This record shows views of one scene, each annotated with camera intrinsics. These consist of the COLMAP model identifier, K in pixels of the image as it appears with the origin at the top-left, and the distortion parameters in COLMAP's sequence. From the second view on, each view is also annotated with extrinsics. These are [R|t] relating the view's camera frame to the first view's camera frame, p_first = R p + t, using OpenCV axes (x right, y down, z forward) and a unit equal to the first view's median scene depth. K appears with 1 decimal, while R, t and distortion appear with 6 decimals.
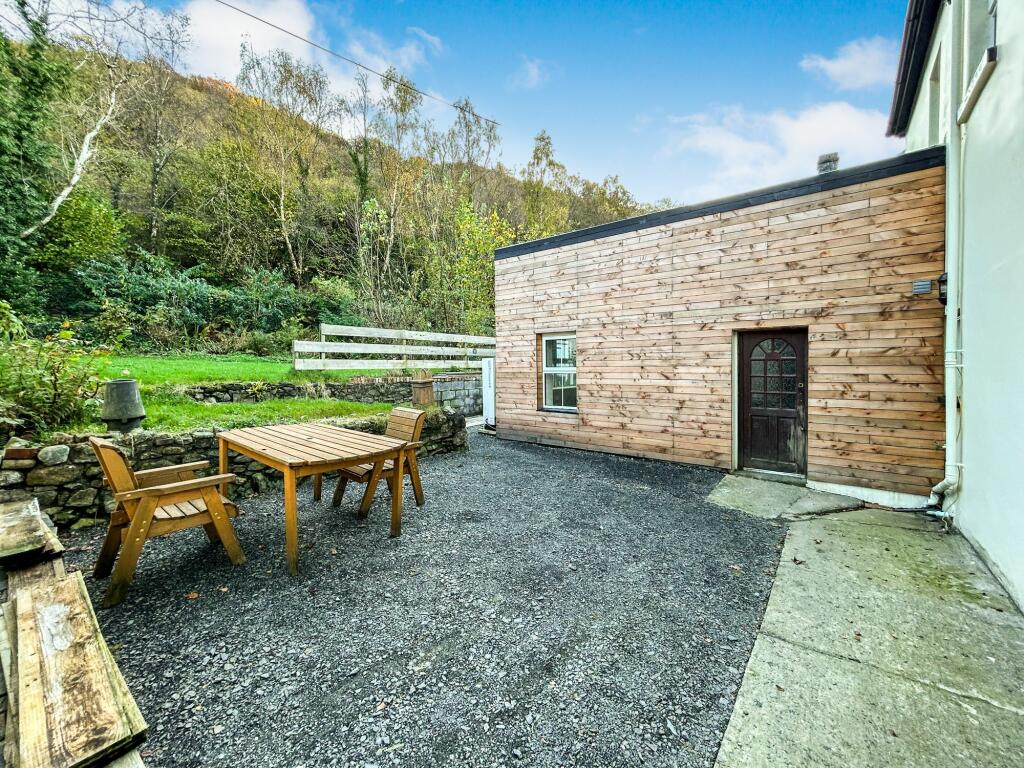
lens RADIAL K [[419.9, 0, 512.0], [0, 419.9, 384.0], [0, 0, 1]] dist [-0.008273, 0.000172]
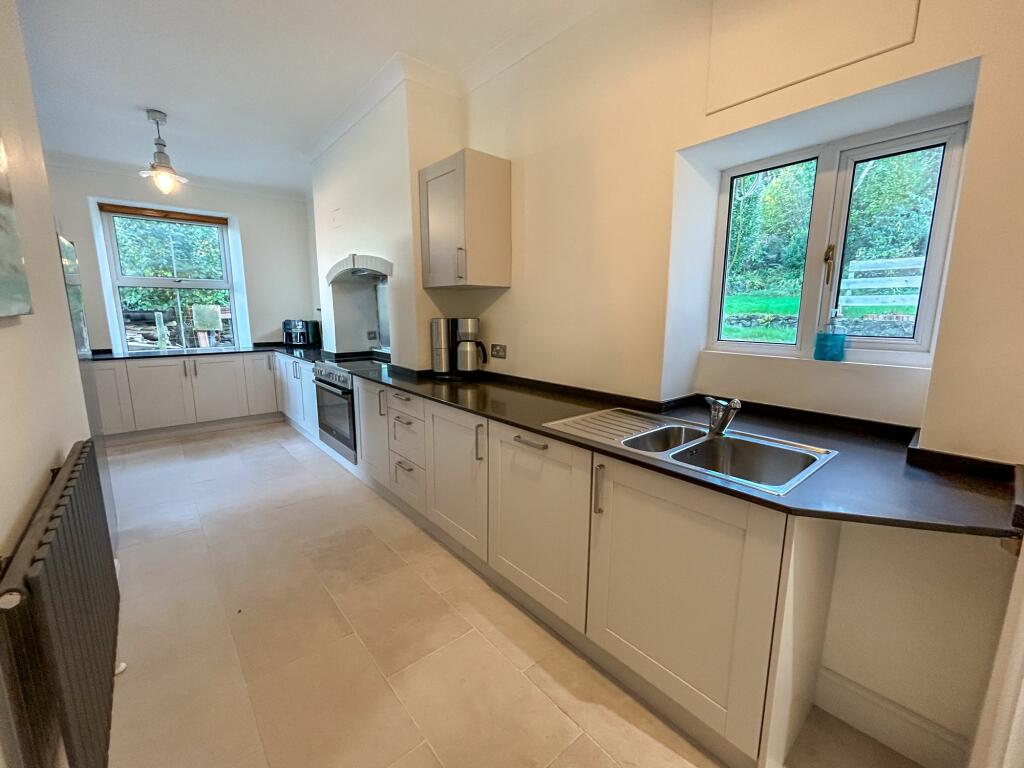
lens RADIAL K [[419.9, 0, 512.0], [0, 419.9, 384.0], [0, 0, 1]] dist [-0.008273, 0.000172]
pose [[-0.206936, 0.175084, -0.962561, 0.941891], [-0.044659, 0.981141, 0.188064, -0.001498], [0.977335, 0.081904, -0.195215, 0.477452]]
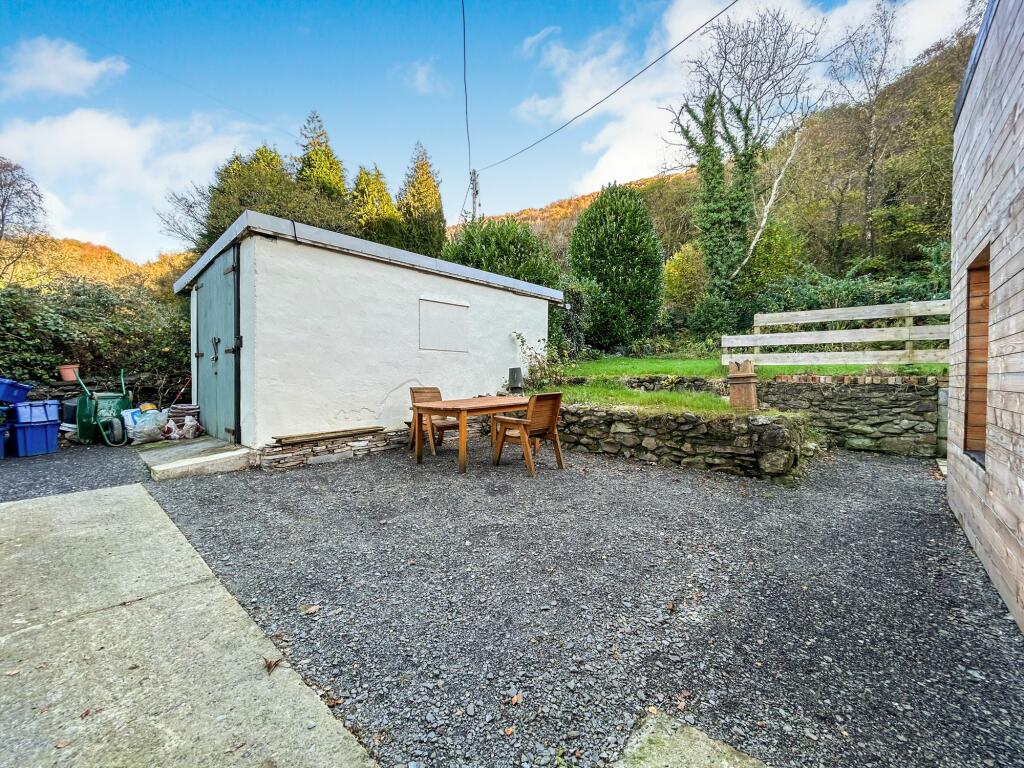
lens RADIAL K [[419.9, 0, 512.0], [0, 419.9, 384.0], [0, 0, 1]] dist [-0.008273, 0.000172]
pose [[-0.054392, 0.028333, -0.998118, 0.576865], [-0.049698, 0.998282, 0.031046, 0.004307], [0.997282, 0.051293, -0.052890, 0.639002]]
